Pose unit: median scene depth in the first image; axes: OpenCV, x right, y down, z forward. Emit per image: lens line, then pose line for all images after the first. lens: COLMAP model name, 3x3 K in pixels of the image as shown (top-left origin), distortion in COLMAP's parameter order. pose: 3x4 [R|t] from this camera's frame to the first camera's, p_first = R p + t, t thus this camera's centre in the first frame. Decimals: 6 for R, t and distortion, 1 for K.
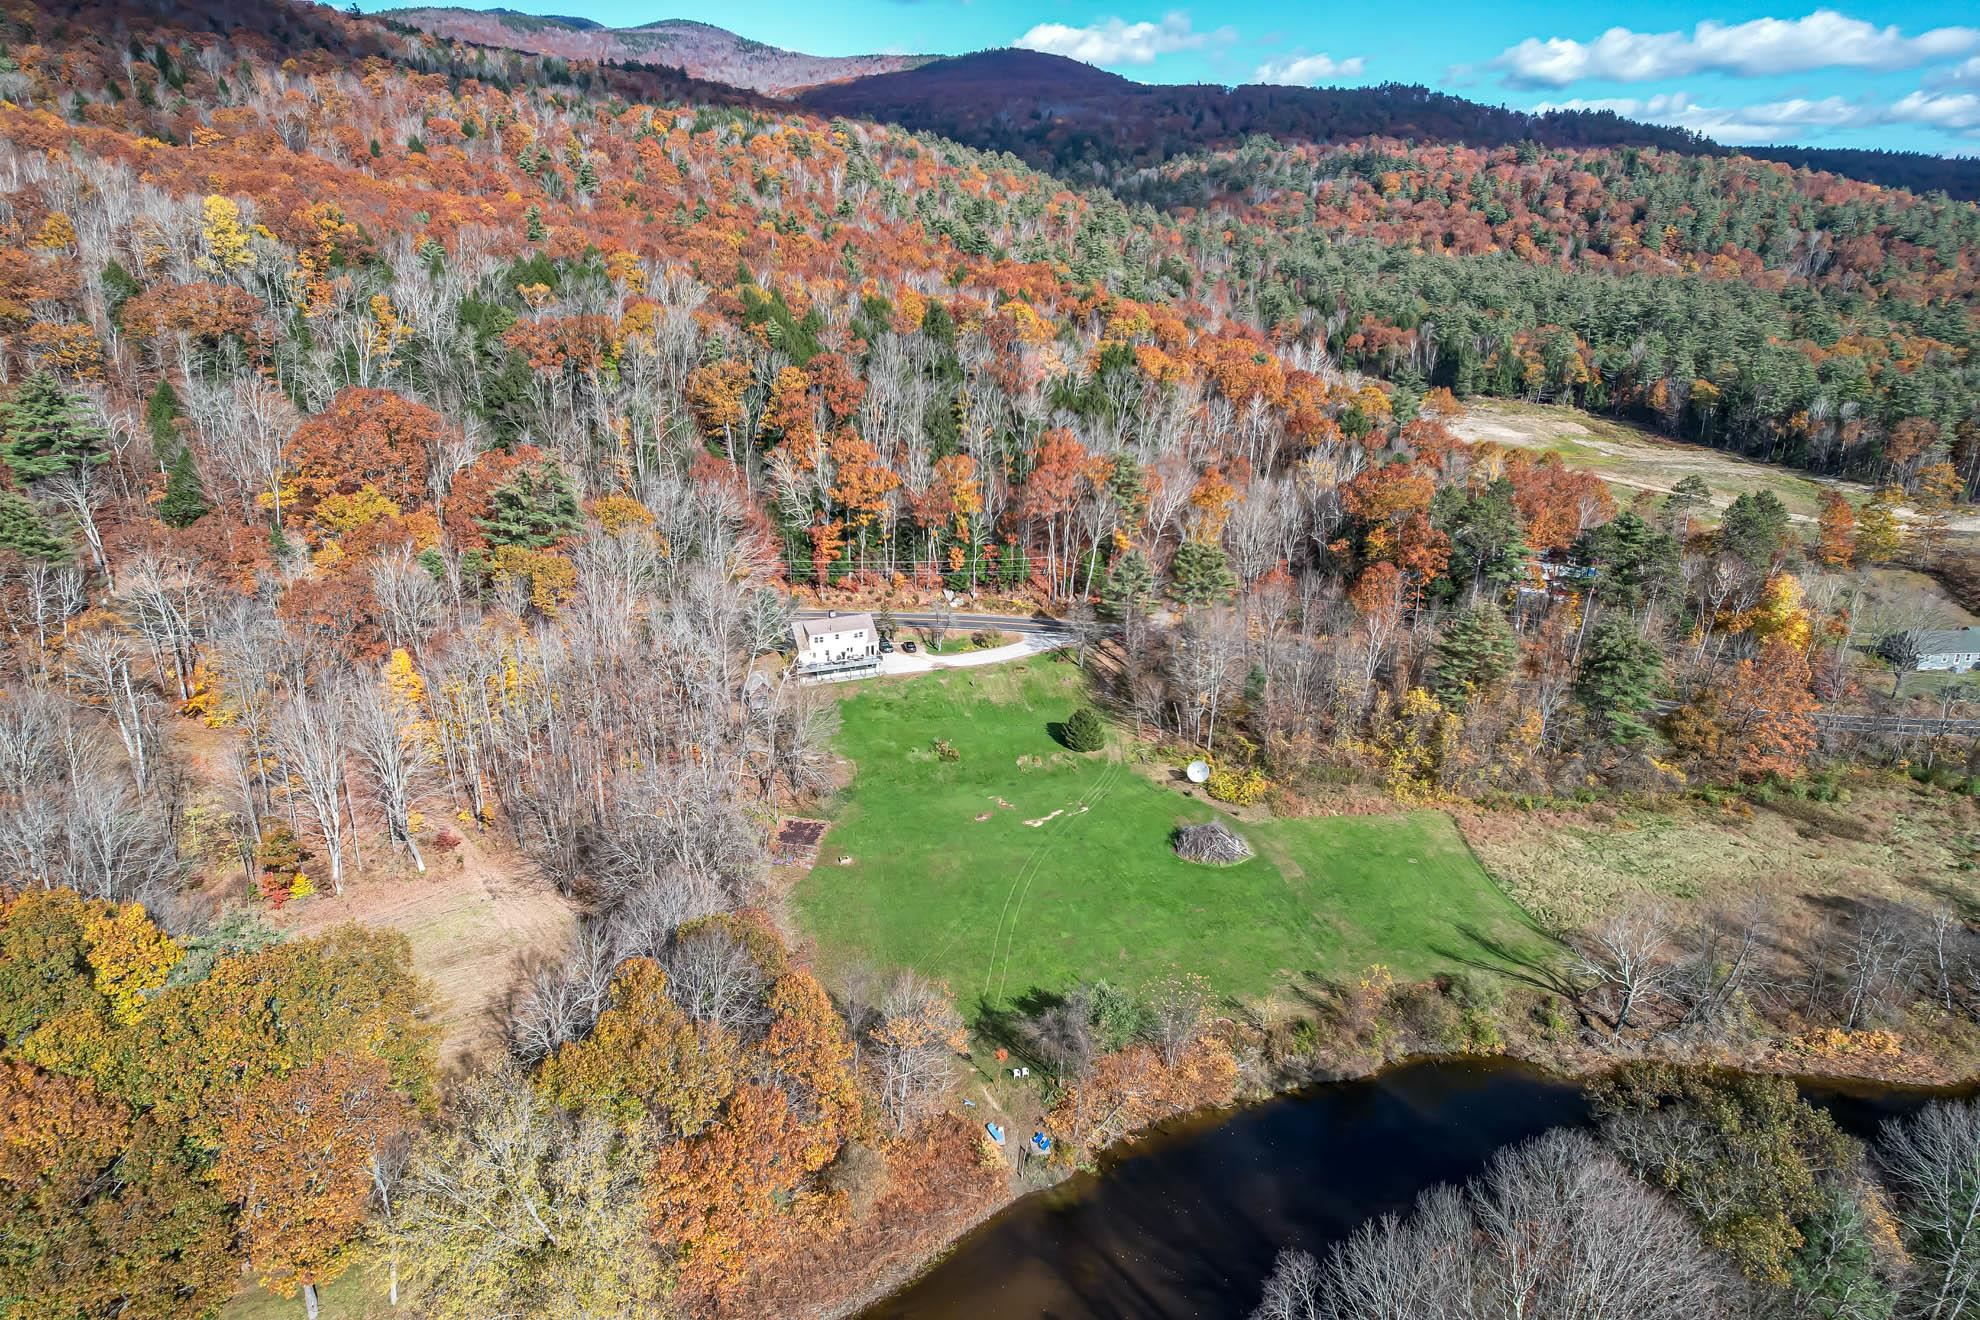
lens RADIAL K [[1263.8, 0, 1000.2], [0, 1263.8, 667.5], [0, 0, 1]] dist [-0.048301, 0.039795]
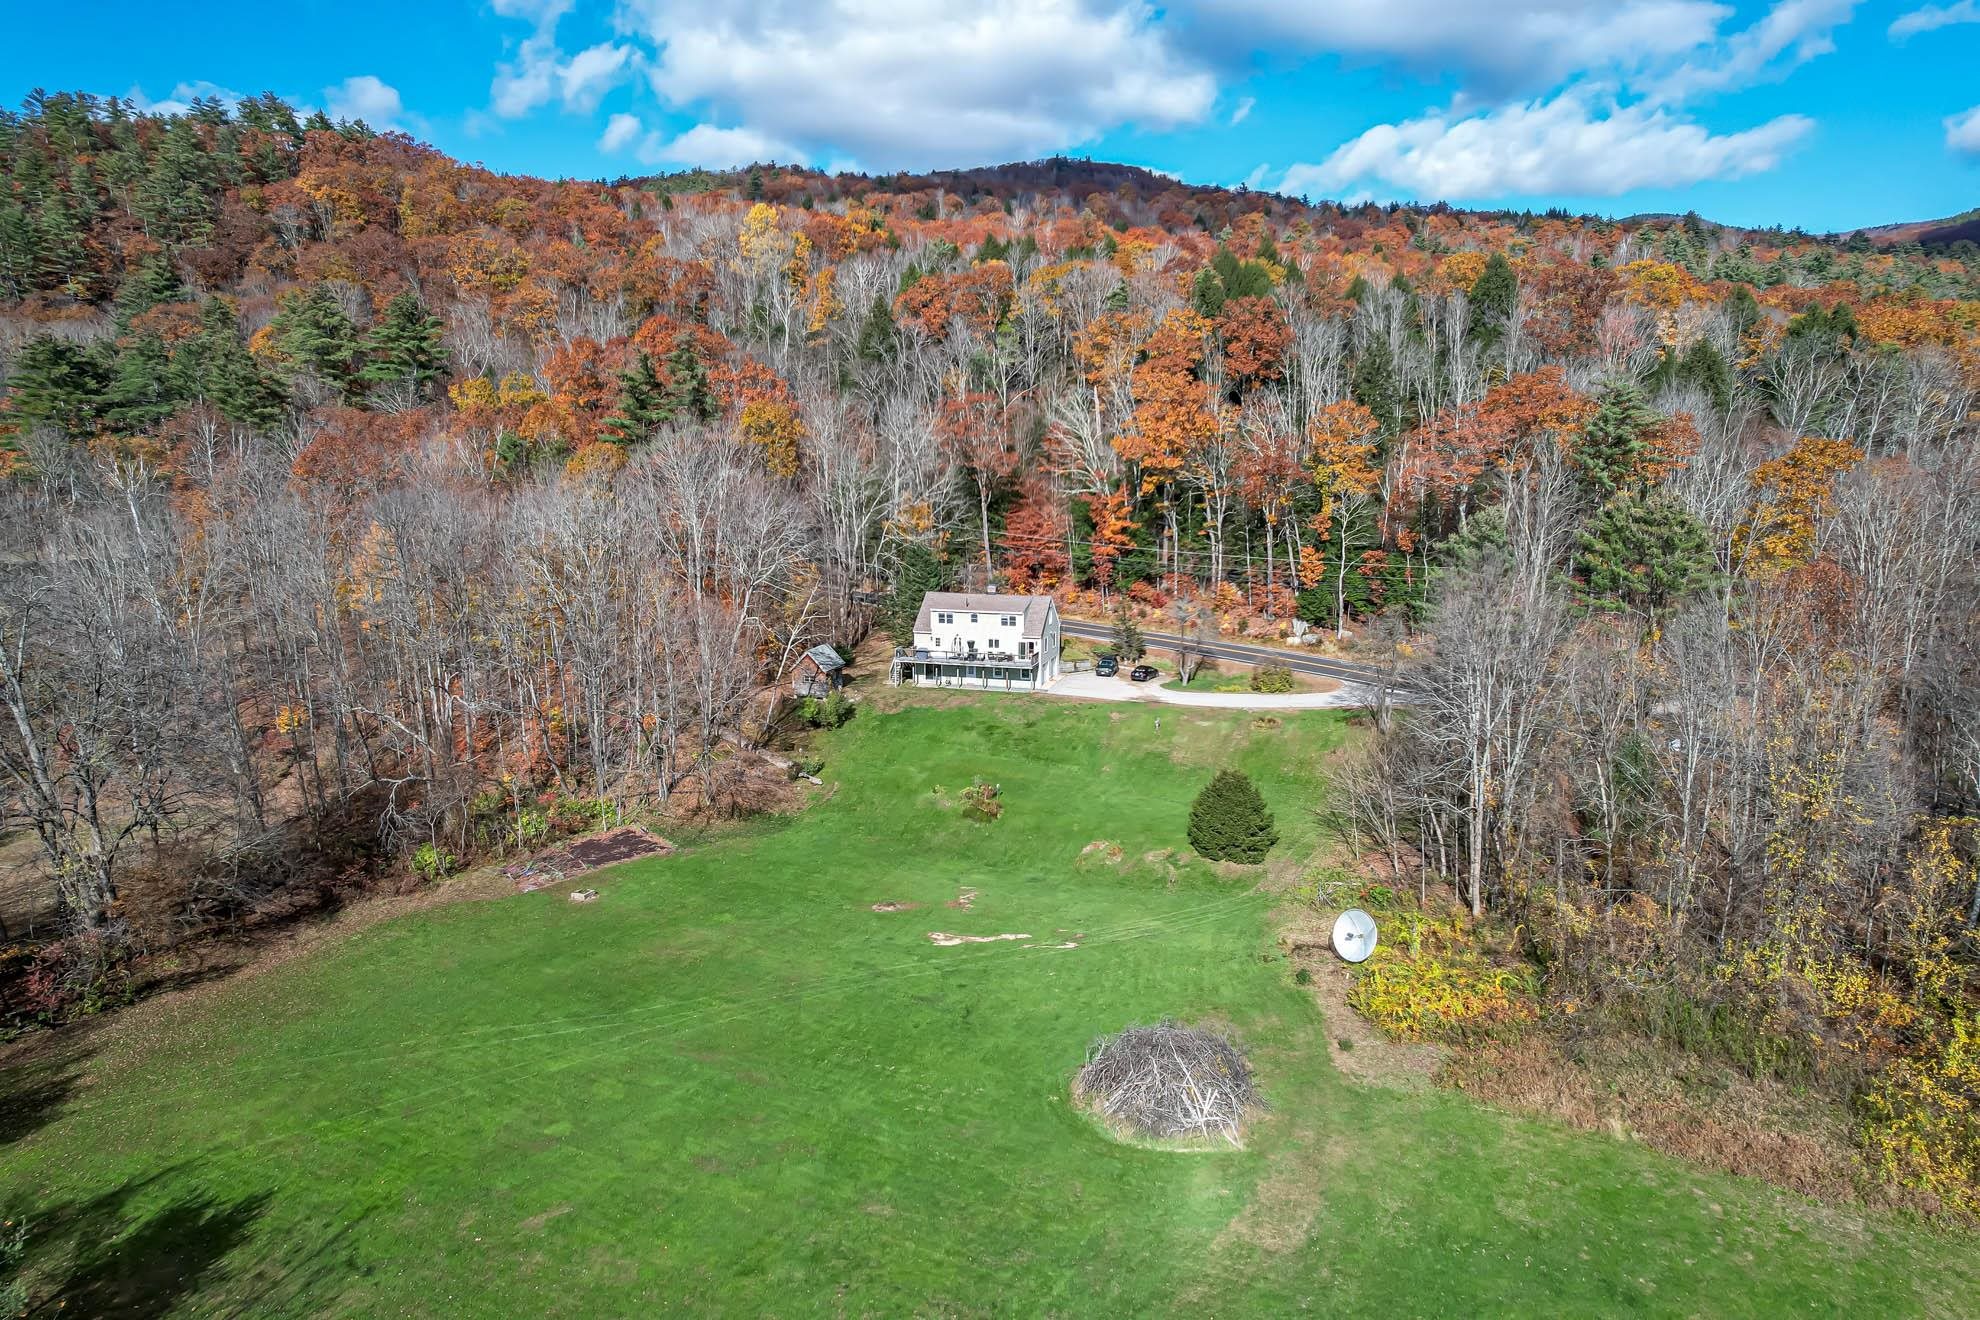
lens RADIAL K [[1263.8, 0, 979.1], [0, 1263.8, 661.4], [0, 0, 1]] dist [-0.048301, 0.039795]
pose [[0.747817, 0.102090, -0.656009, 0.285820], [-0.206734, 0.974788, -0.083967, 0.048481], [0.630897, 0.198411, 0.750068, 0.525726]]
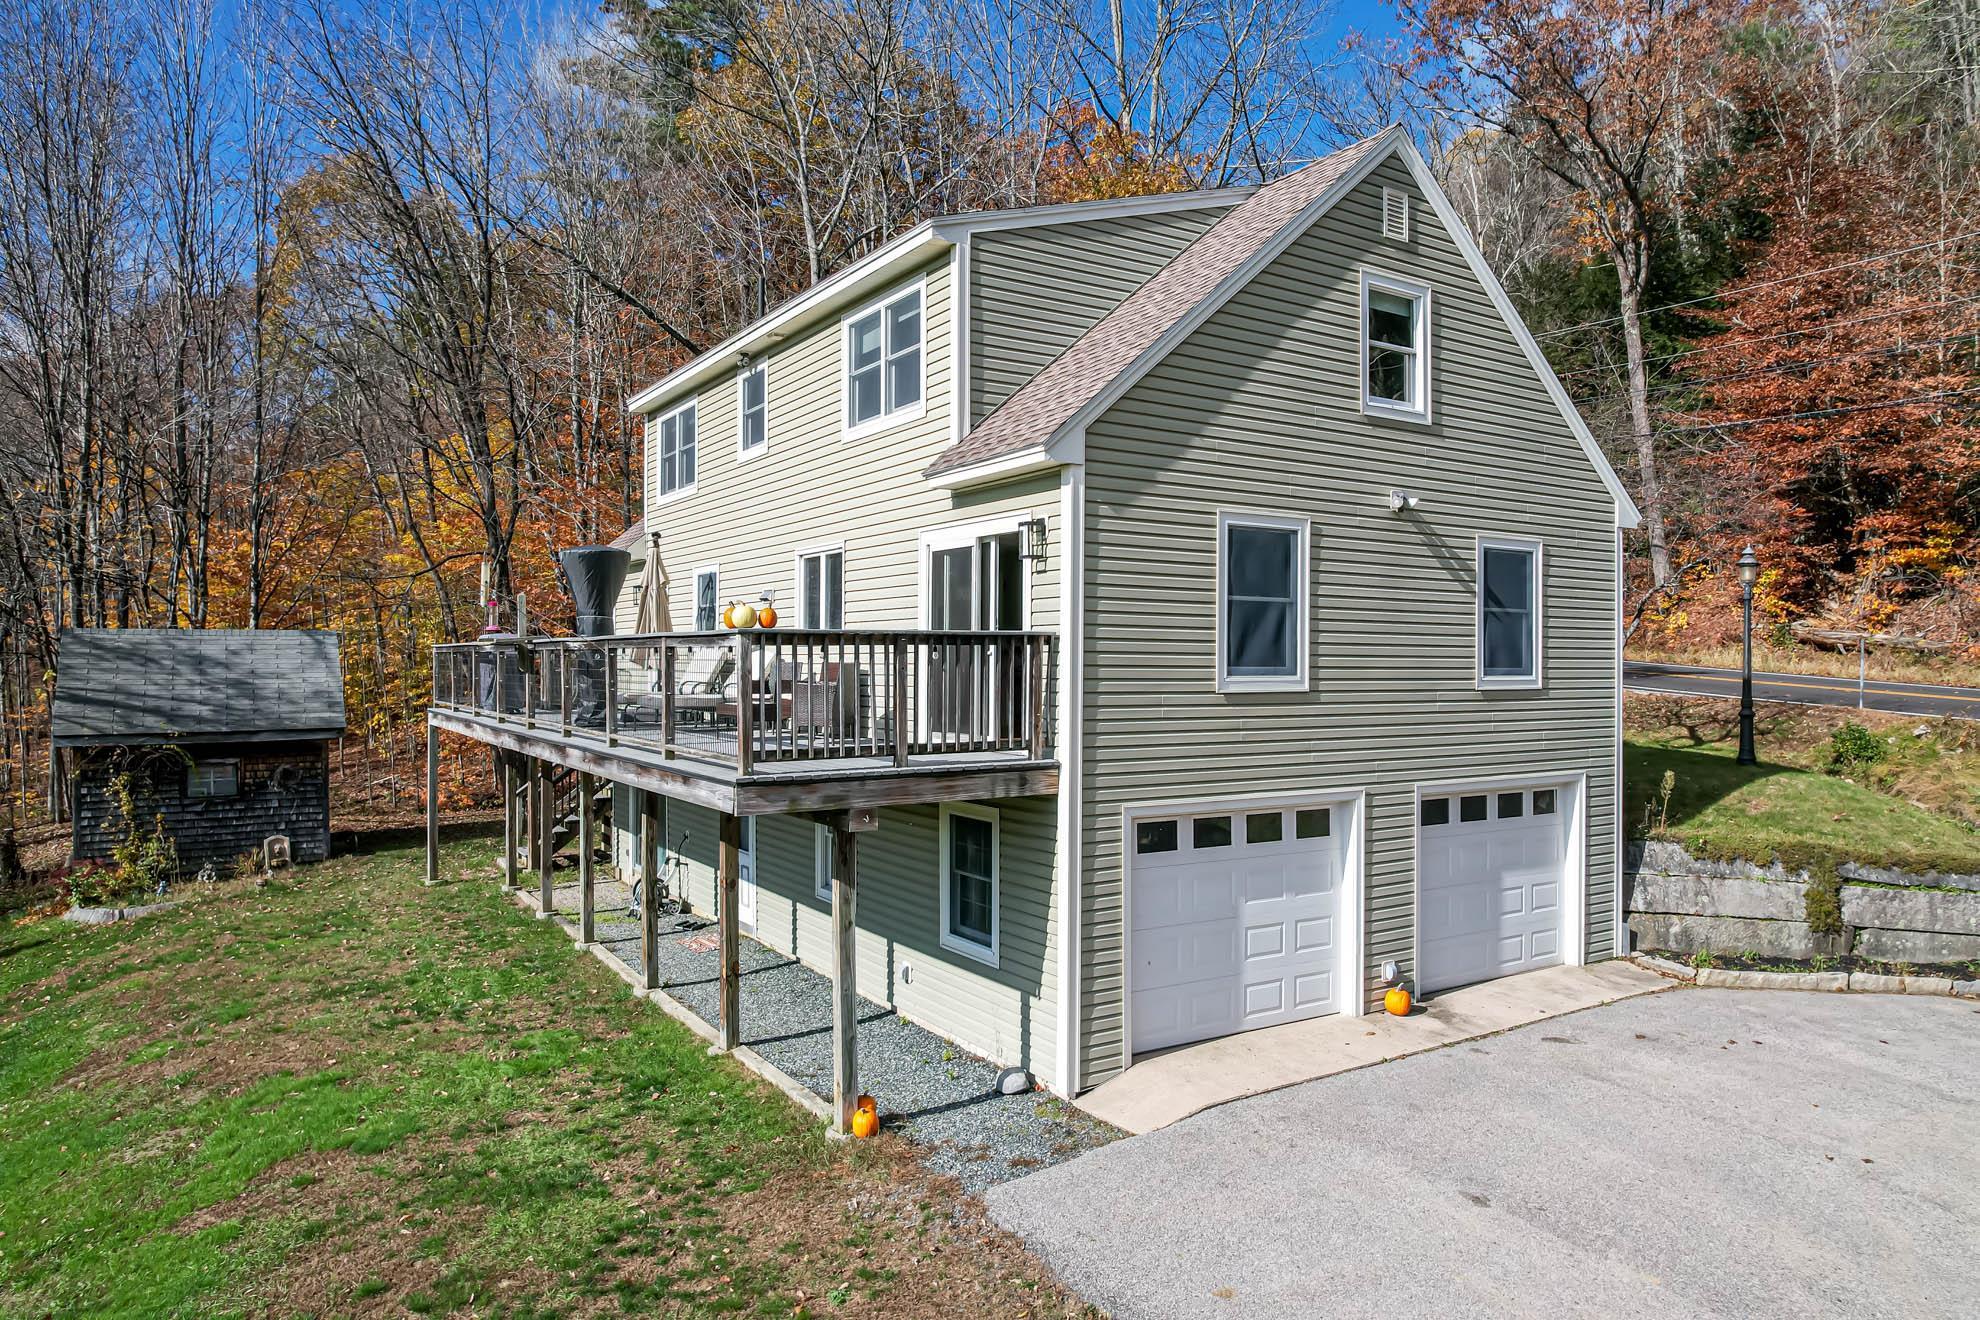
lens RADIAL K [[1263.8, 0, 984.9], [0, 1263.8, 655.6], [0, 0, 1]] dist [-0.048301, 0.039795]
pose [[0.128846, -0.011687, -0.991596, -0.046506], [-0.321224, 0.945526, -0.052883, -0.009899], [0.938197, 0.325338, 0.118073, 0.996790]]
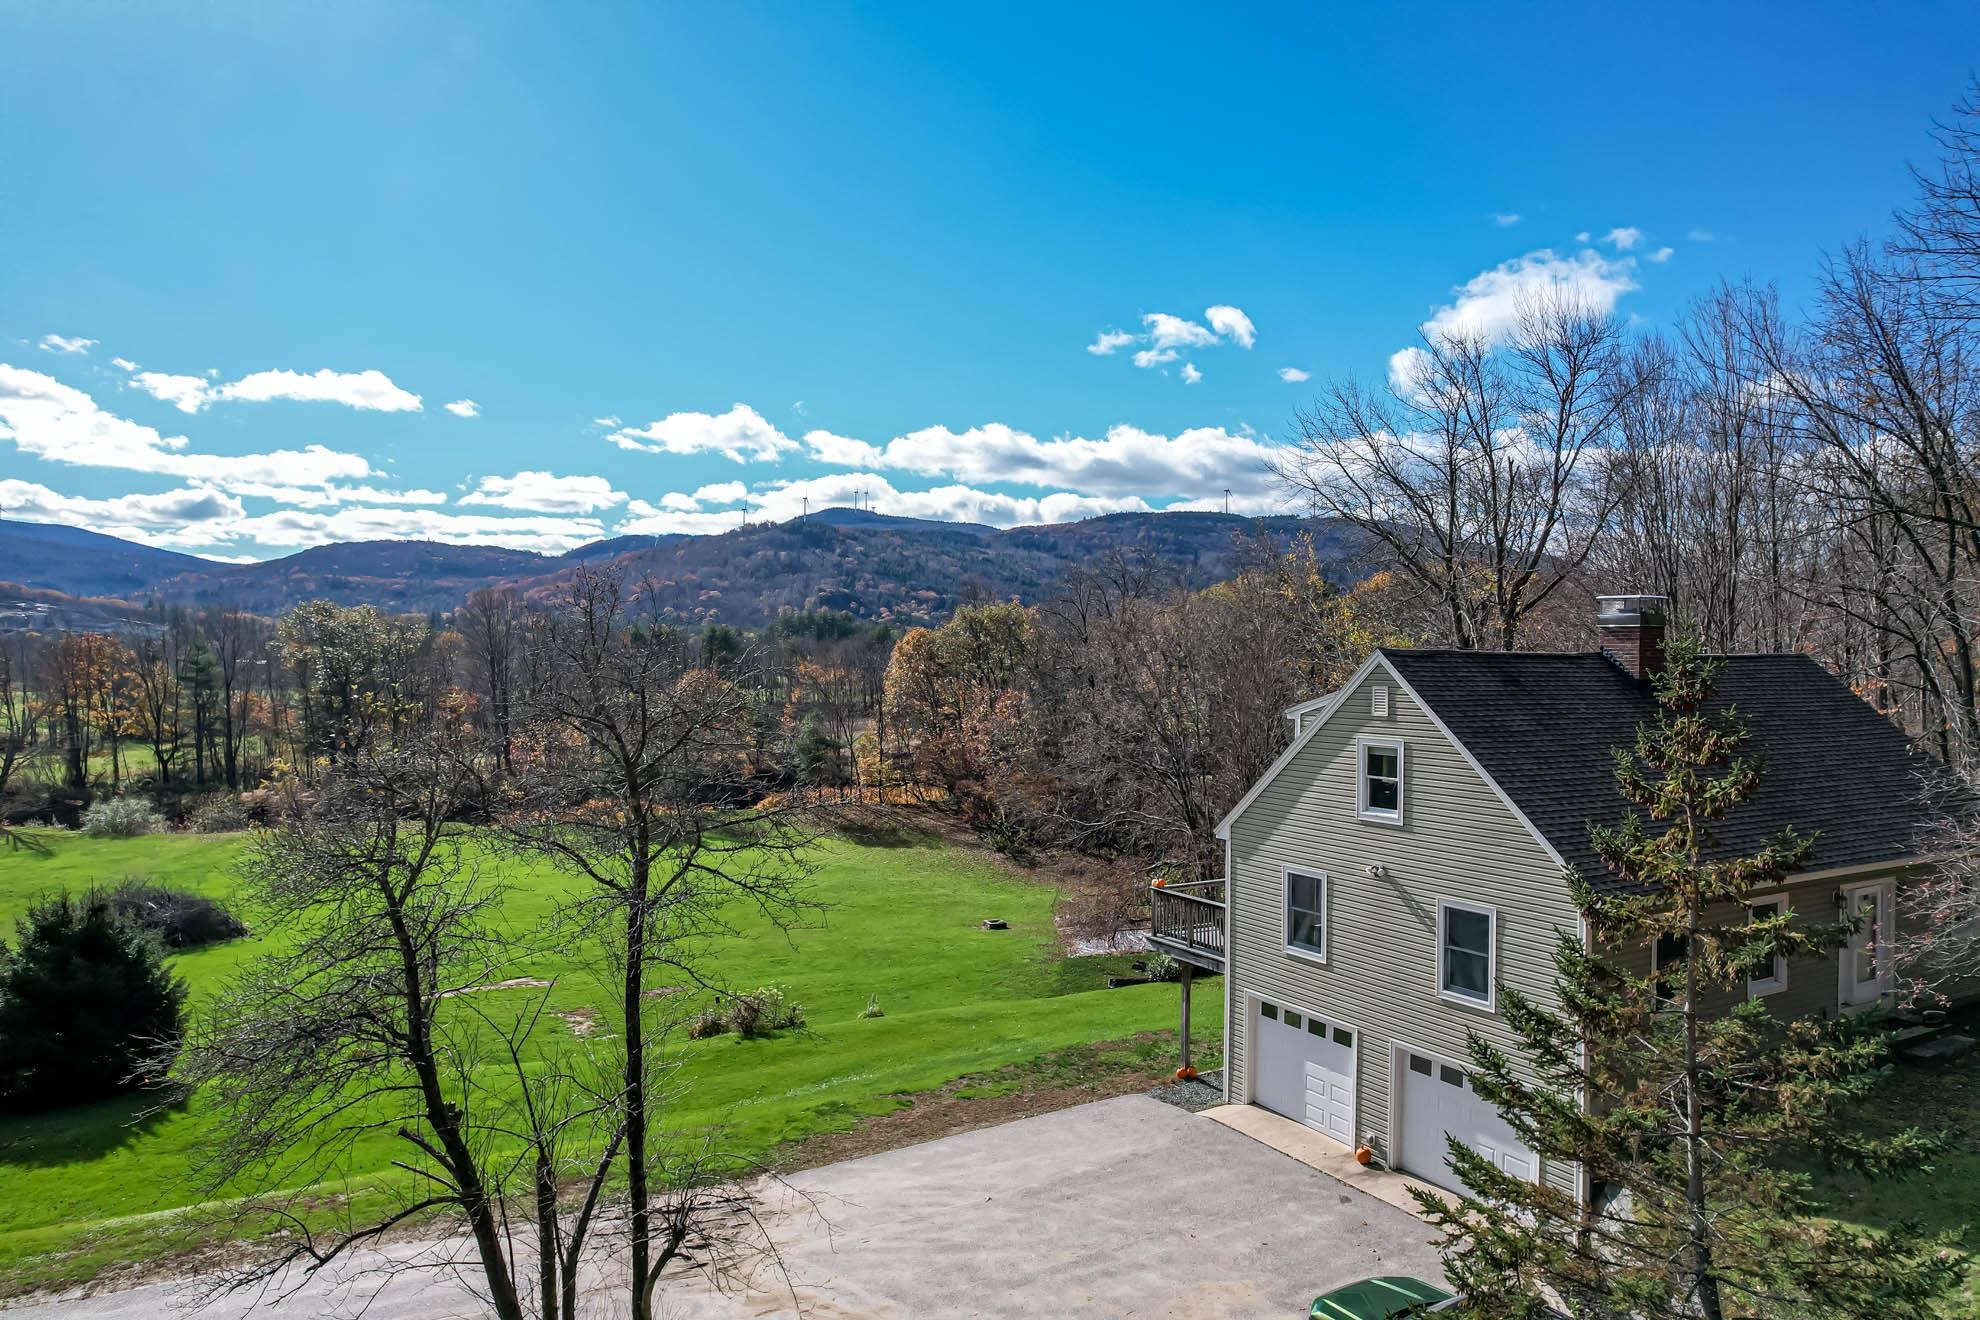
lens RADIAL K [[1263.8, 0, 991.8], [0, 1263.8, 662.7], [0, 0, 1]] dist [-0.048301, 0.039795]
pose [[-0.996546, -0.010248, -0.082413, -0.064134], [-0.036237, 0.946566, 0.320468, -0.077496], [0.074725, 0.322347, -0.943668, 1.114912]]
